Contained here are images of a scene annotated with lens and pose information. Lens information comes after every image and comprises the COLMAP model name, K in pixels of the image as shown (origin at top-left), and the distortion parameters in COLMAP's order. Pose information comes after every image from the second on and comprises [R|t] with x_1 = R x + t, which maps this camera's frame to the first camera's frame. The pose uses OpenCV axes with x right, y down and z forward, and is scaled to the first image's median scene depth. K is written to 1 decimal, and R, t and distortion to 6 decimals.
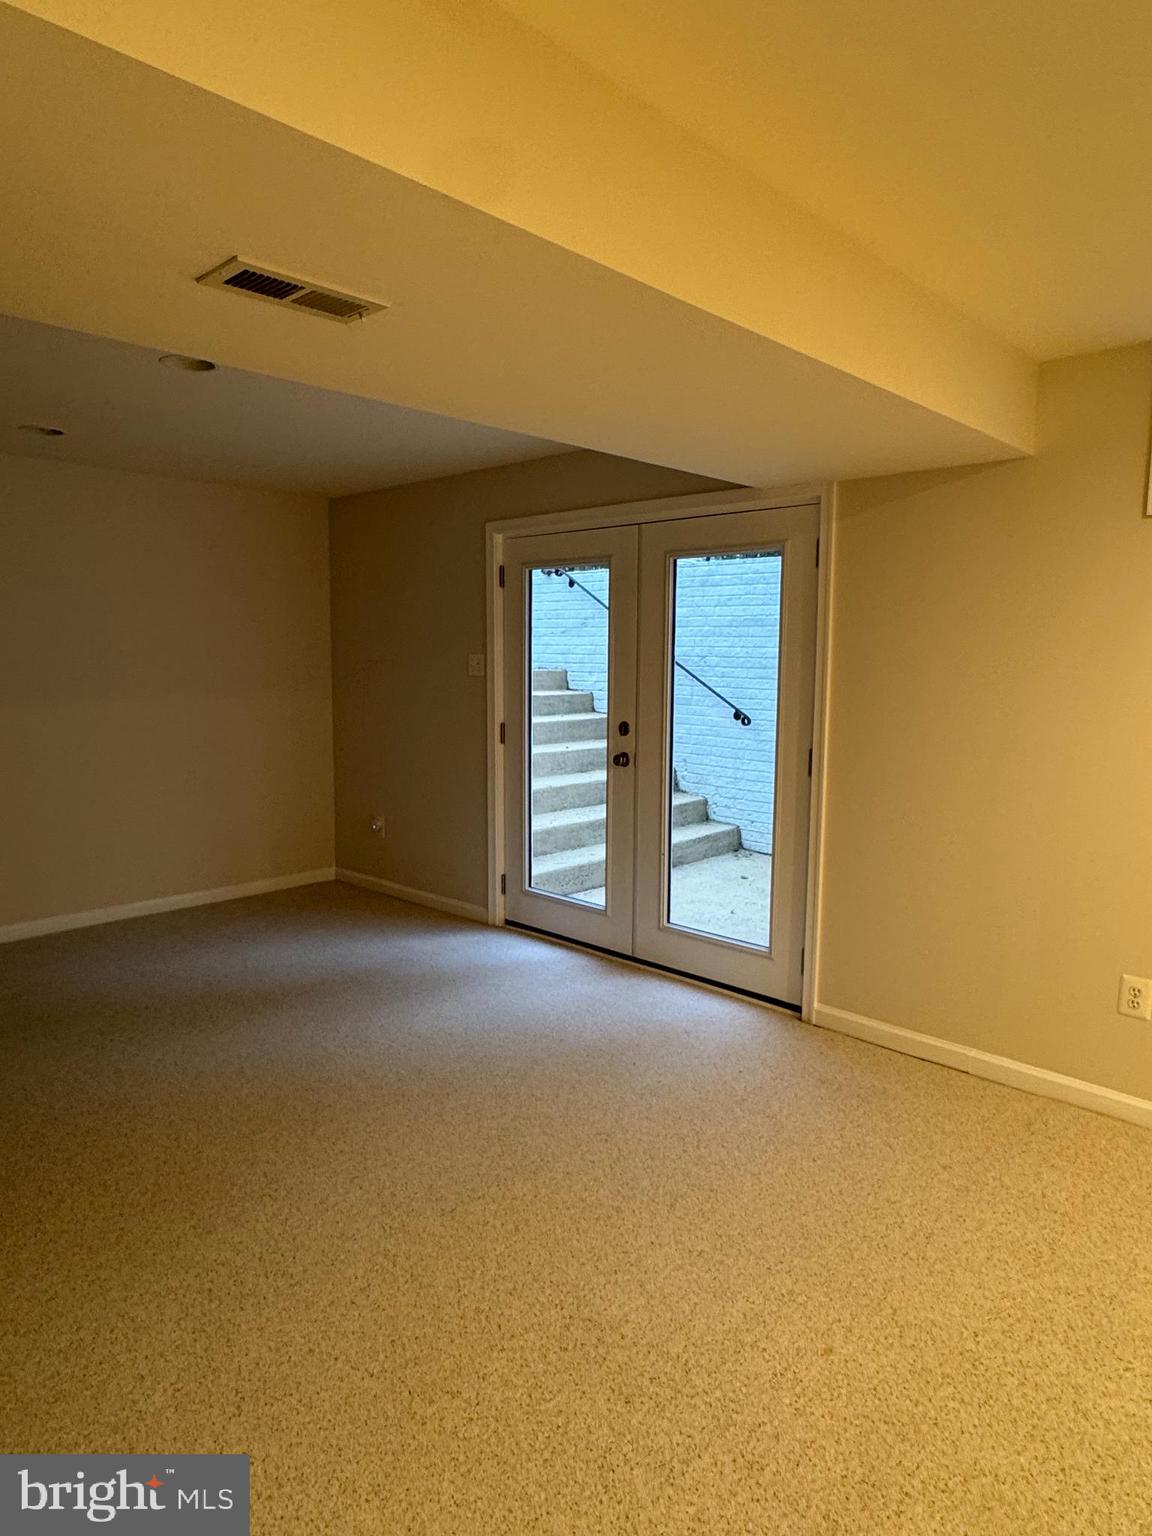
lens RADIAL K [[960.4, 0, 583.7], [0, 960.4, 766.2], [0, 0, 1]] dist [0.005038, 0.002530]
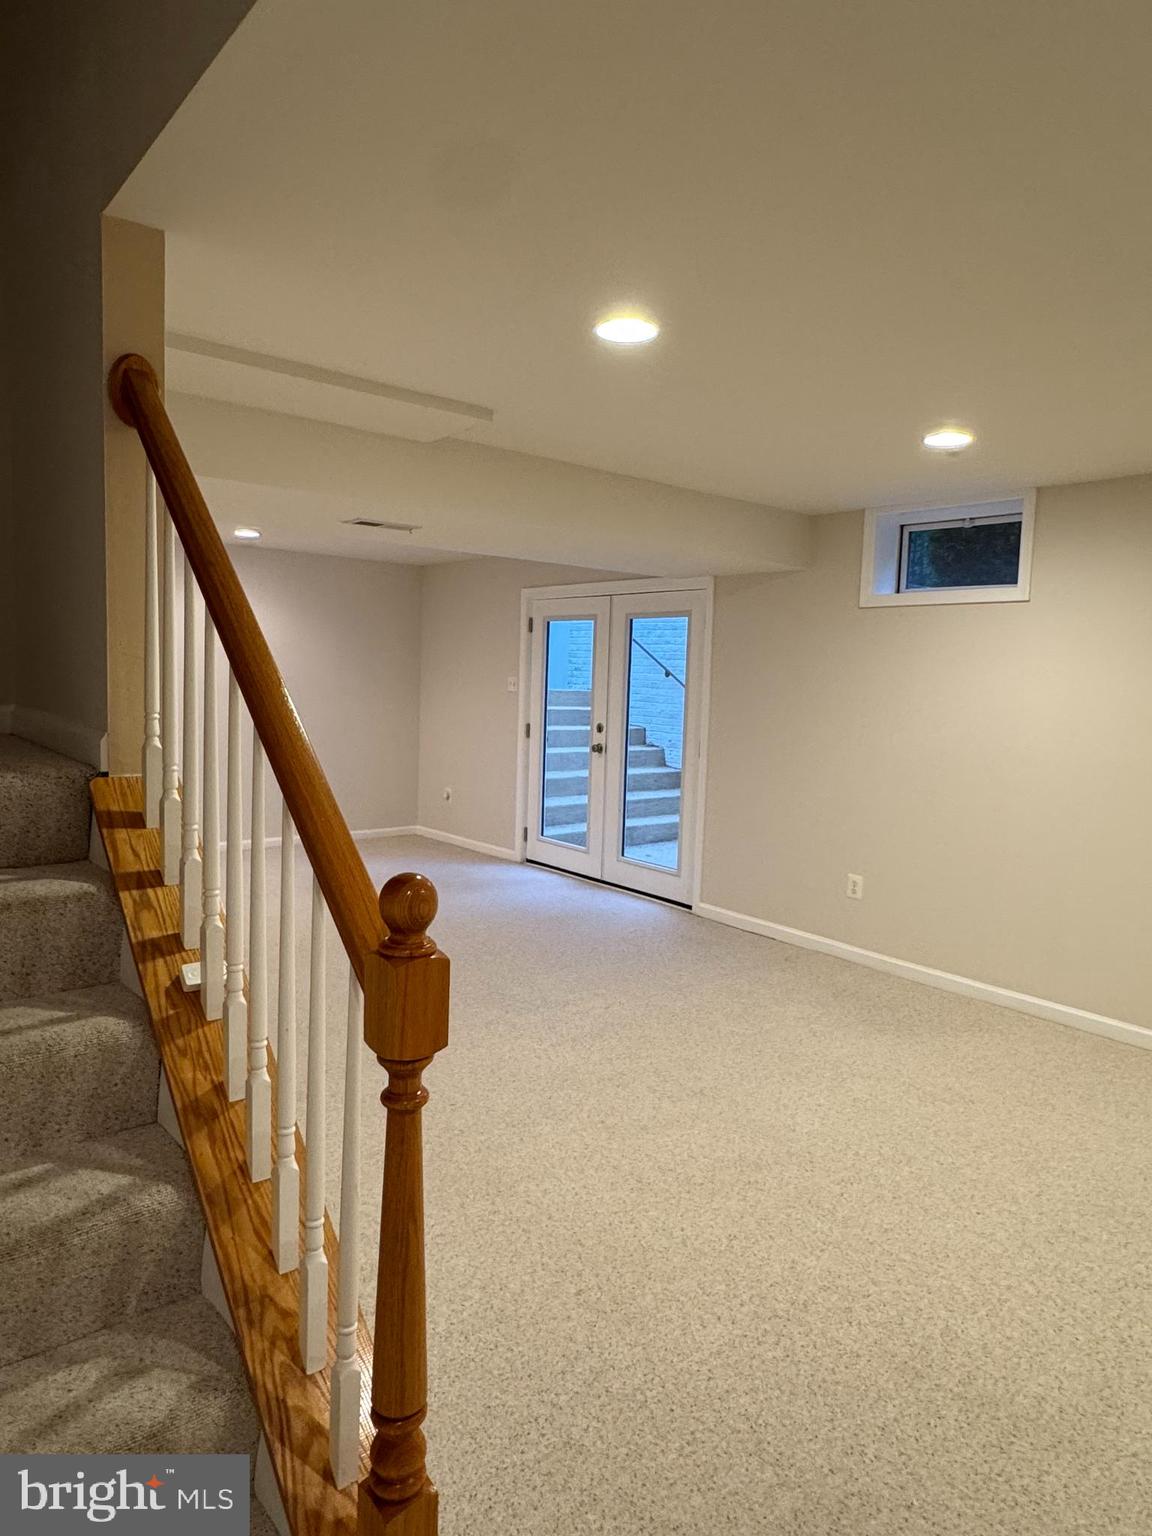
lens RADIAL K [[960.4, 0, 583.7], [0, 960.4, 766.2], [0, 0, 1]] dist [0.005038, 0.002530]
pose [[0.992991, 0.035534, -0.112723, 0.196048], [-0.038061, 0.999068, -0.020347, 0.054425], [0.111895, 0.024495, 0.993418, -0.528610]]
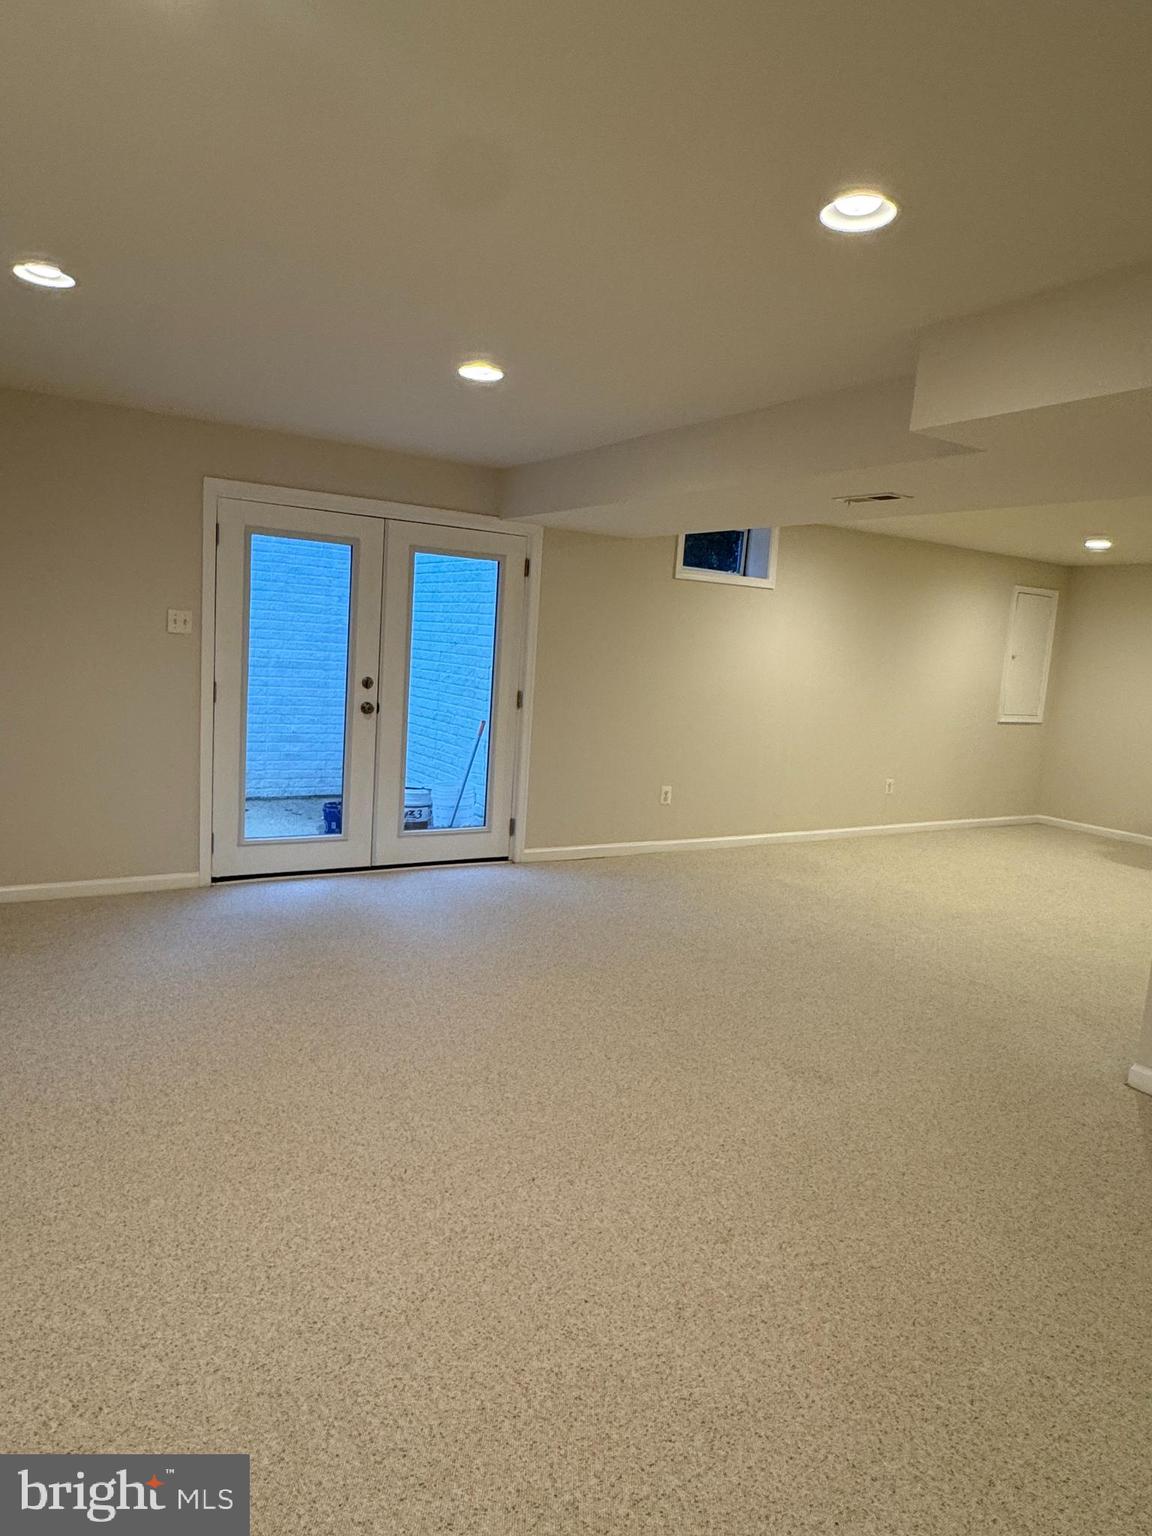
lens RADIAL K [[960.4, 0, 583.7], [0, 960.4, 766.2], [0, 0, 1]] dist [0.005038, 0.002530]
pose [[0.237824, -0.120429, 0.963814, -1.120788], [0.046721, 0.992554, 0.112491, -0.060782], [-0.970184, 0.018278, 0.241680, 0.451750]]
